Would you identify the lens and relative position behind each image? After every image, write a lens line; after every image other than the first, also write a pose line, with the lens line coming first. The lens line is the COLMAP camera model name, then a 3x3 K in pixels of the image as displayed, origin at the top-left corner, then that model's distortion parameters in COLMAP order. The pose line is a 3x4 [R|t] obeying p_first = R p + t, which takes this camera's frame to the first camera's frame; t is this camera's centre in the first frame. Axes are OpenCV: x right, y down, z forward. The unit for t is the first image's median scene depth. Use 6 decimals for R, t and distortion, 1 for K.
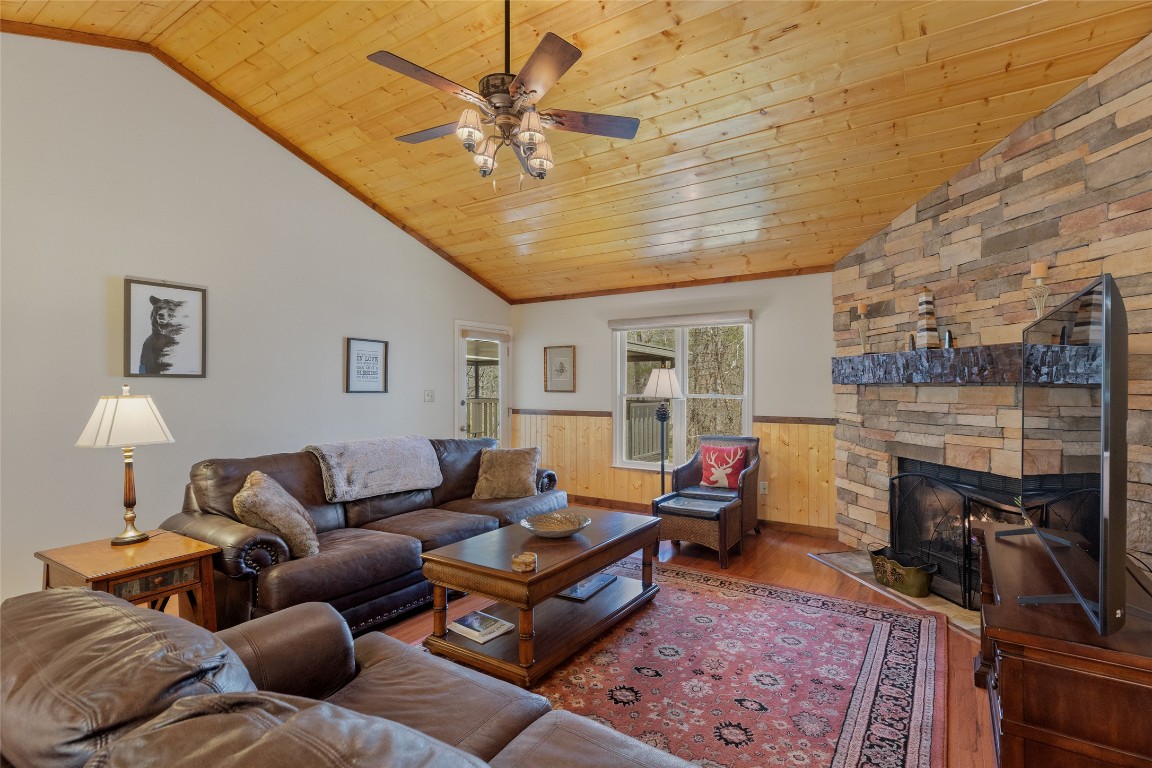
lens RADIAL K [[536.7, 0, 613.1], [0, 536.7, 384.9], [0, 0, 1]] dist [-0.000199, 0.000193]
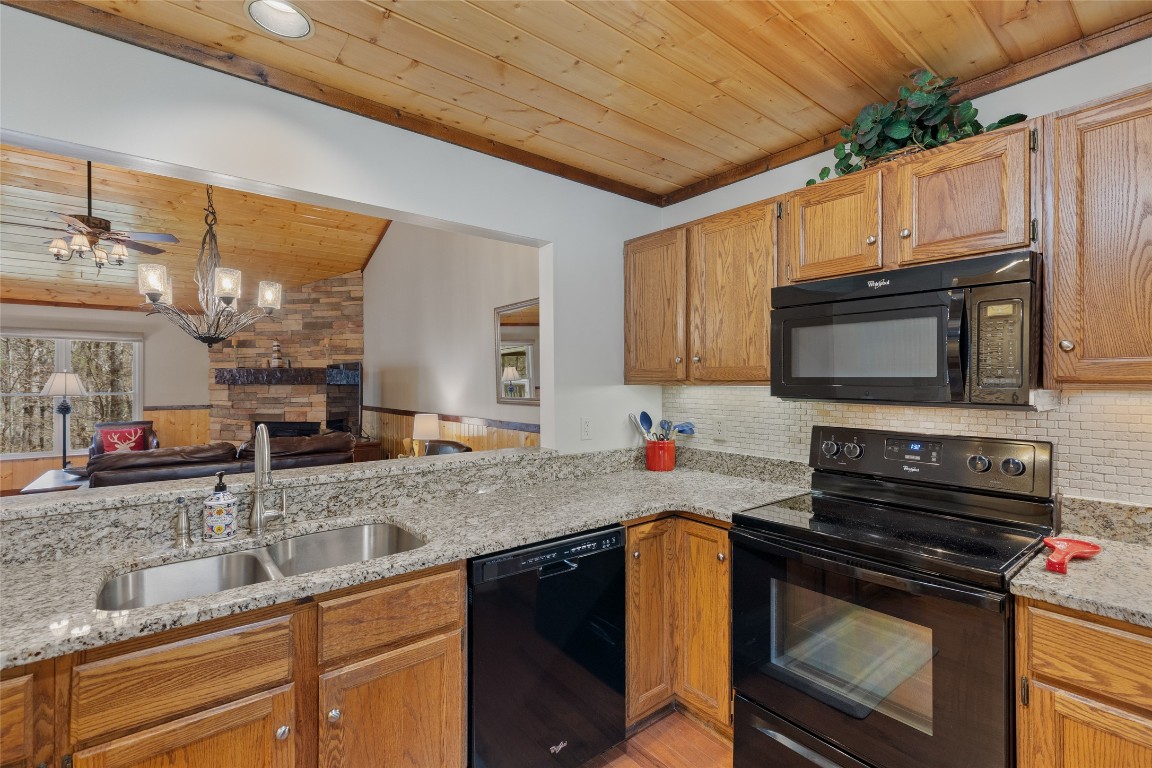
lens RADIAL K [[518.7, 0, 571.4], [0, 518.7, 381.0], [0, 0, 1]] dist [0.006504, 0.000123]
pose [[0.333741, 0.002969, 0.942660, -0.822968], [0.002287, 0.999990, -0.003960, -0.002529], [-0.942662, 0.003478, 0.333731, -0.666098]]
